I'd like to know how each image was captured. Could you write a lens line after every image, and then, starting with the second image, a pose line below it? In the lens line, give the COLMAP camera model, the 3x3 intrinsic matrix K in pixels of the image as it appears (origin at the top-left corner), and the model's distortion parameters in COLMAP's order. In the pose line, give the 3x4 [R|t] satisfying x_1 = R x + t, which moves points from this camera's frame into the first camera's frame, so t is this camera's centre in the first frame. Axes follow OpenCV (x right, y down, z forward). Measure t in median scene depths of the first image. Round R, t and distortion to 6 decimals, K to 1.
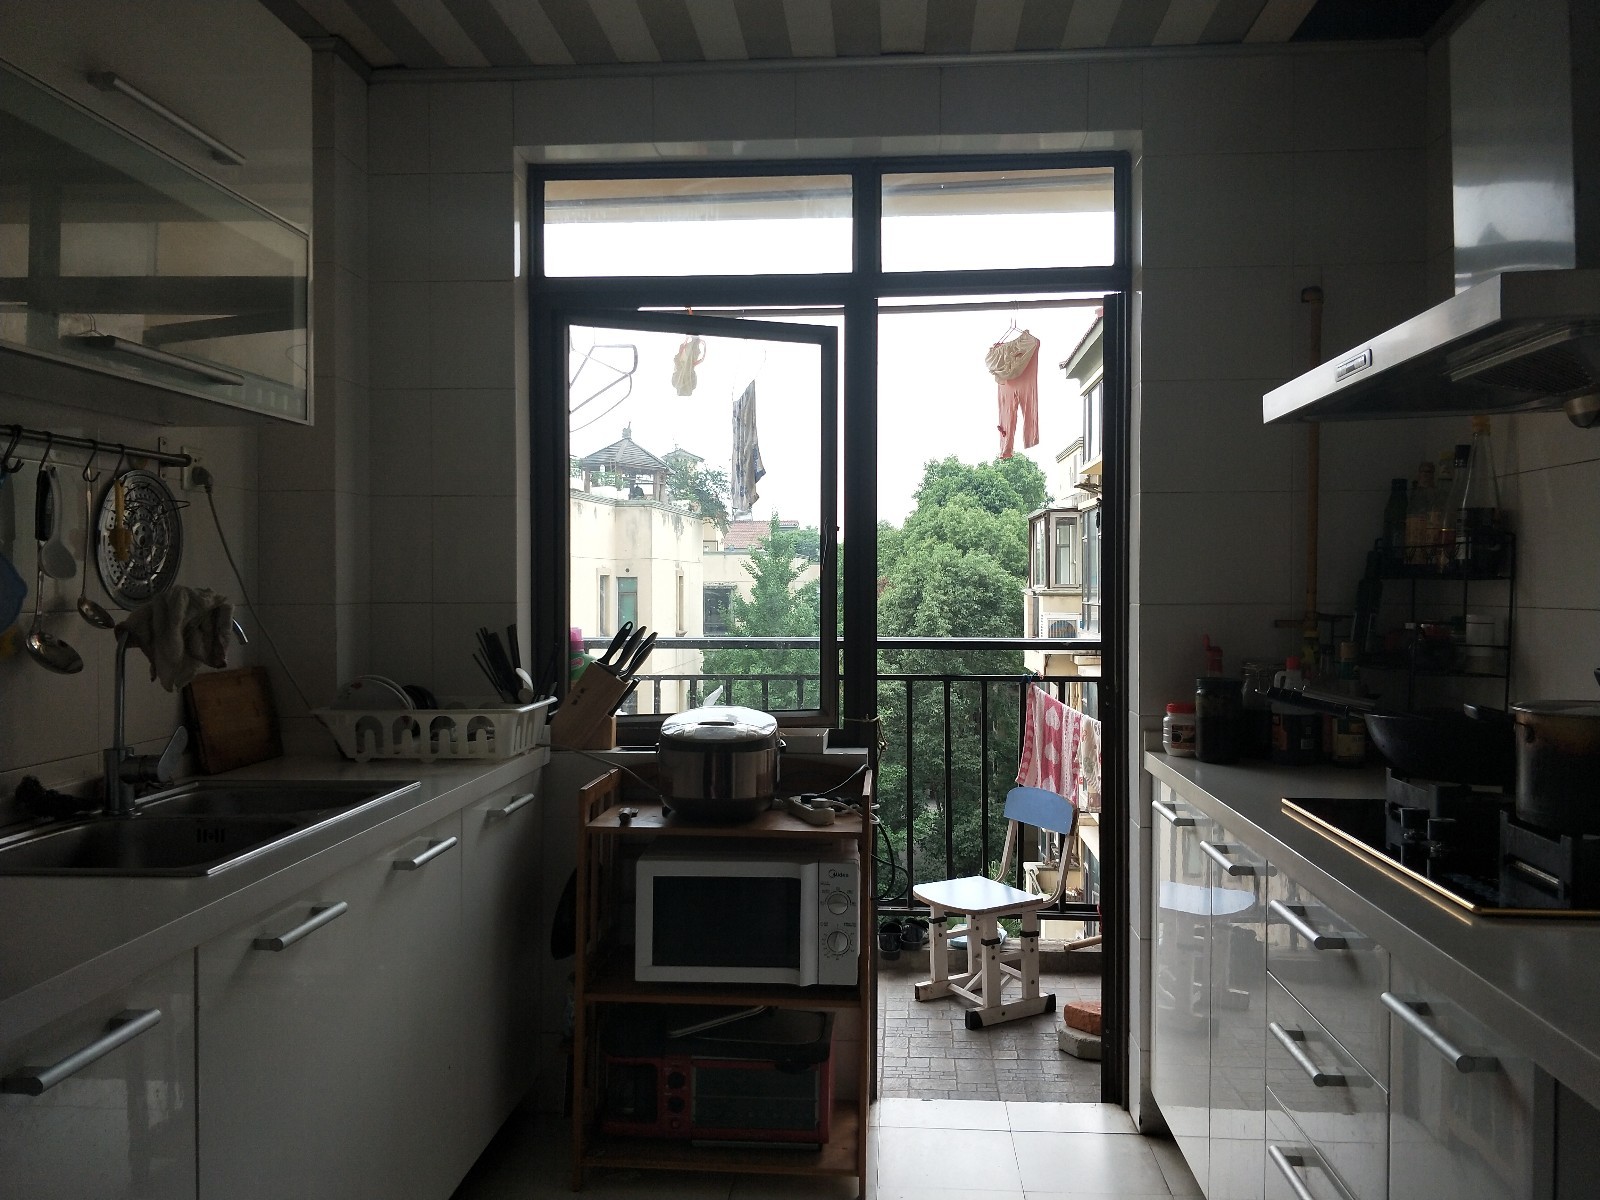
lens RADIAL K [[1291.9, 0, 783.4], [0, 1291.9, 589.0], [0, 0, 1]] dist [0.036482, -0.062190]
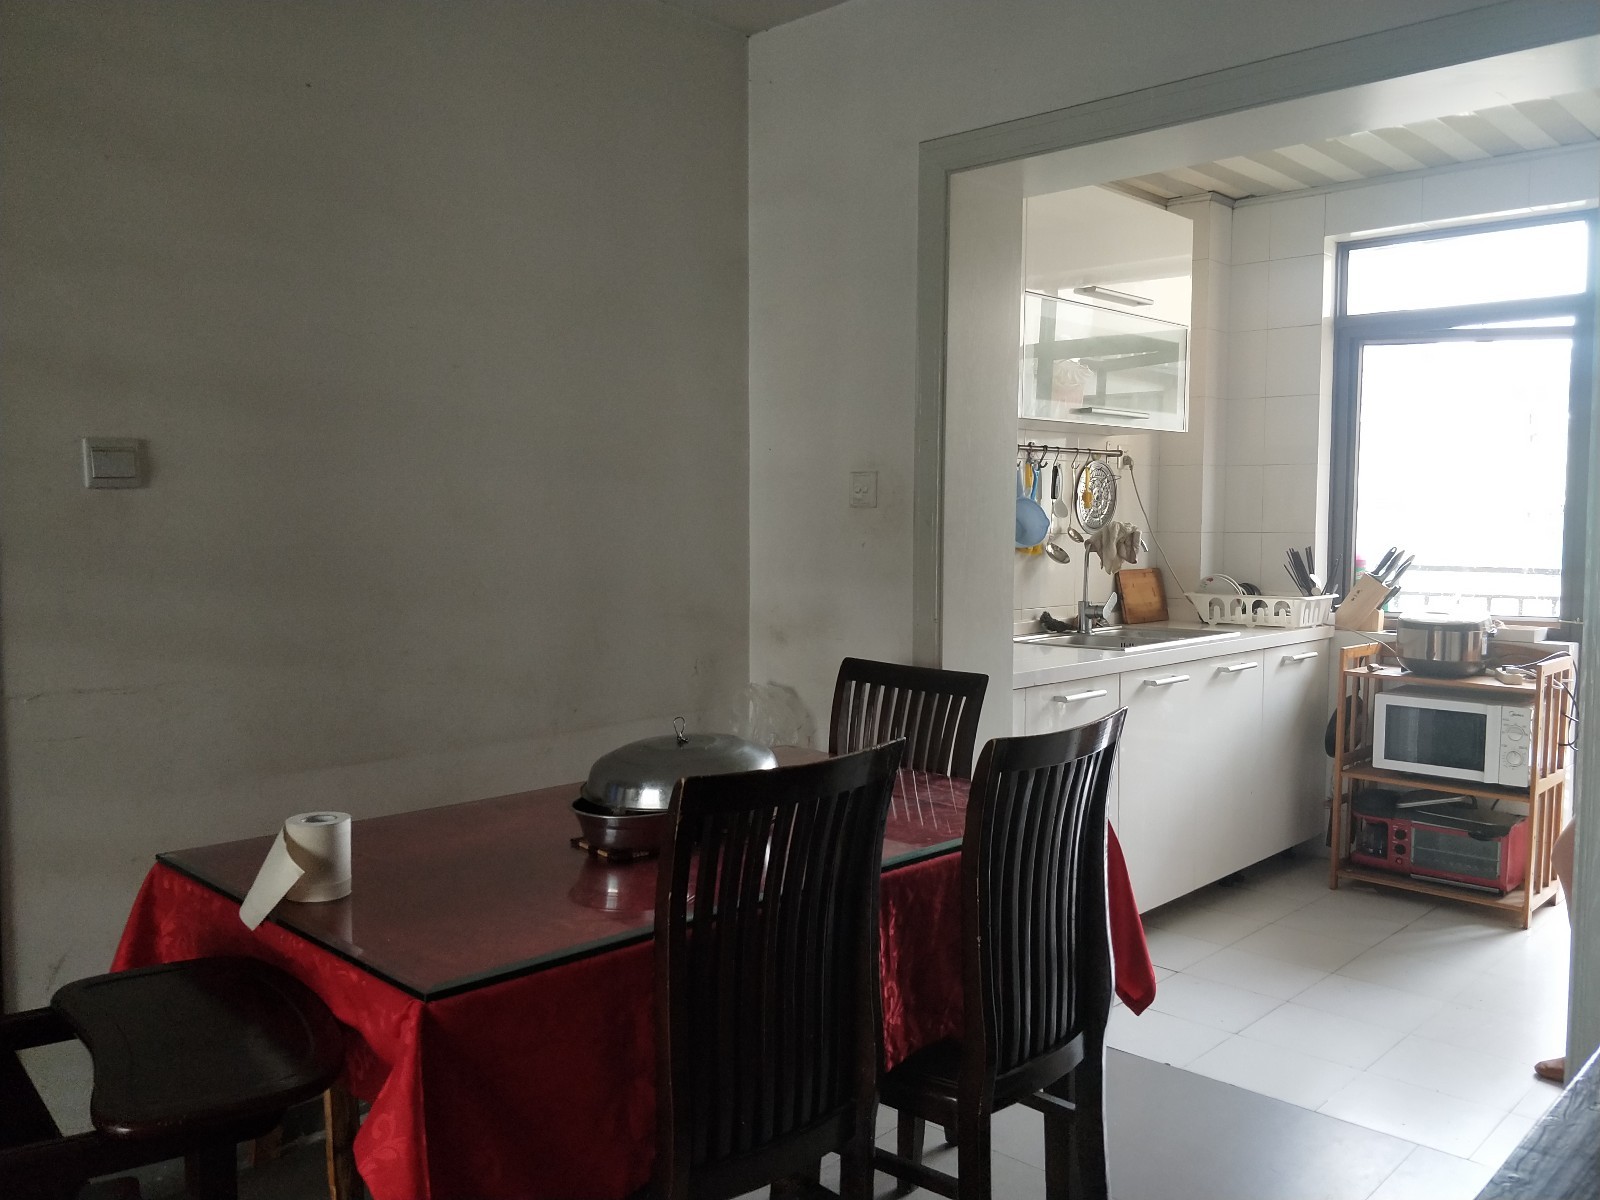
lens RADIAL K [[1291.9, 0, 795.7], [0, 1291.9, 586.2], [0, 0, 1]] dist [0.036482, -0.062190]
pose [[0.781477, 0.038637, -0.622737, 0.311147], [-0.009039, 0.998677, 0.050618, 0.000669], [0.623869, -0.033927, 0.780793, -0.682145]]
